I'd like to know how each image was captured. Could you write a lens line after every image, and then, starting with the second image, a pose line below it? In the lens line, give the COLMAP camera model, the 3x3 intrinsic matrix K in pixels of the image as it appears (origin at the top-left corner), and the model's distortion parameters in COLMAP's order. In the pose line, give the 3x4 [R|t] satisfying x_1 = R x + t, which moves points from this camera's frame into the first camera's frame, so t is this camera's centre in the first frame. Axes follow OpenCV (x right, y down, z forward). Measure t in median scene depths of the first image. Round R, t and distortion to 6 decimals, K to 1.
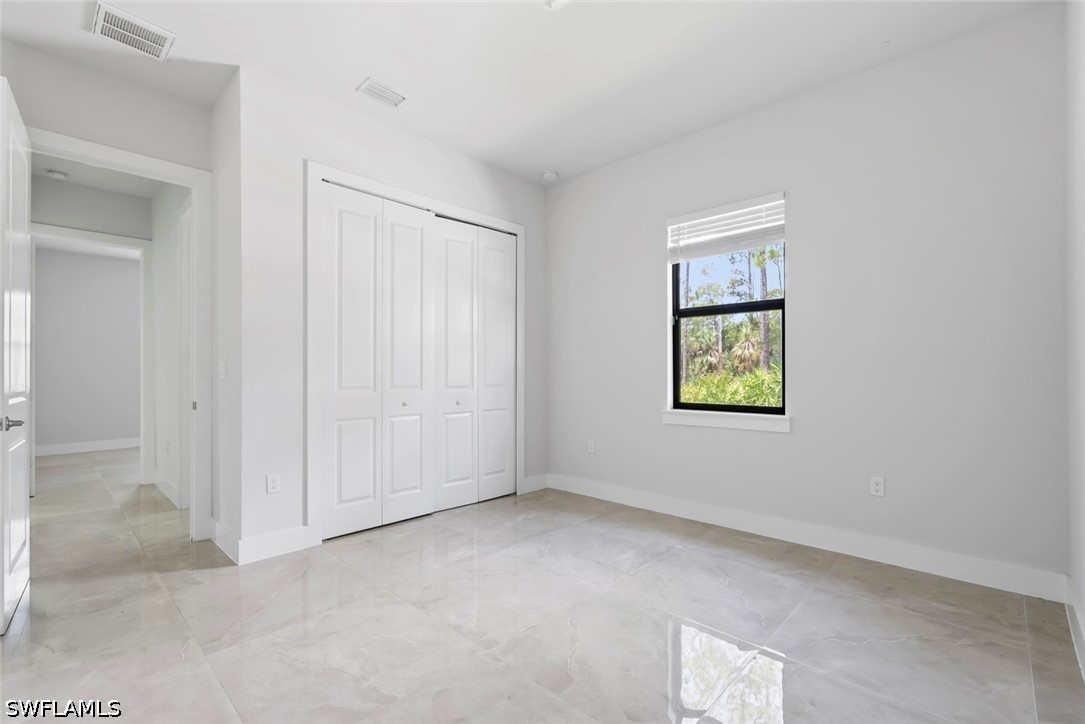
lens RADIAL K [[480.3, 0, 546.5], [0, 480.3, 364.3], [0, 0, 1]] dist [-0.001361, 0.001235]
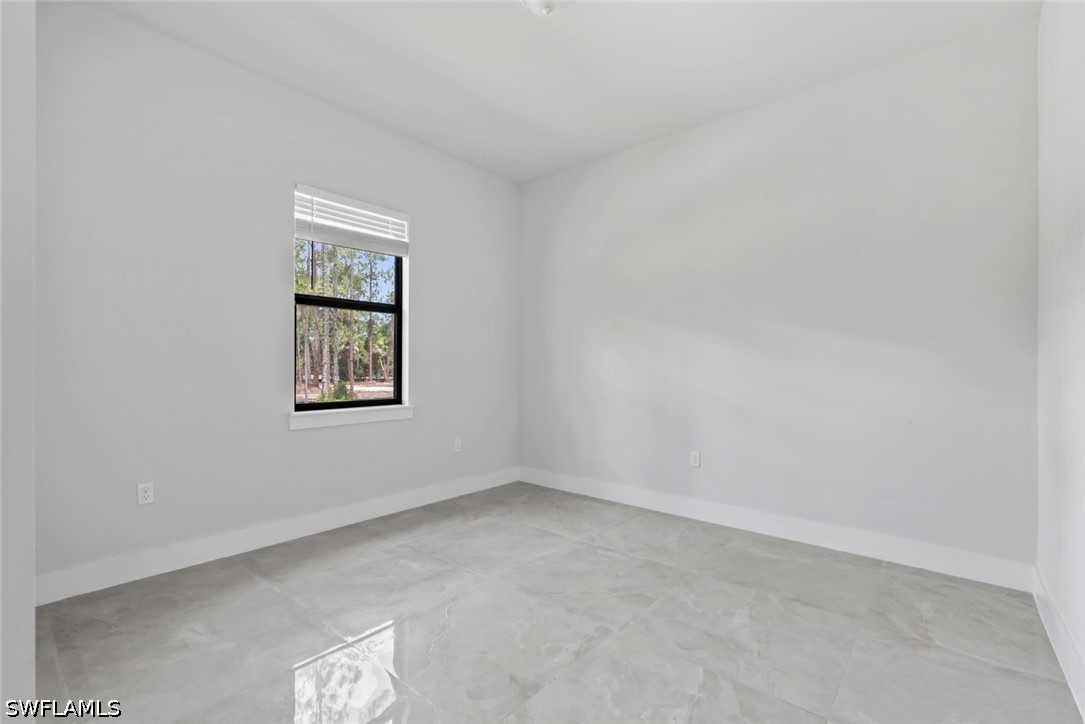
lens RADIAL K [[480.3, 0, 543.1], [0, 480.3, 354.9], [0, 0, 1]] dist [-0.001361, 0.001235]
pose [[-0.043461, 0.026890, 0.998693, -0.753951], [-0.012064, 0.999551, -0.027438, 0.016218], [-0.998982, -0.013241, -0.043117, 0.772785]]
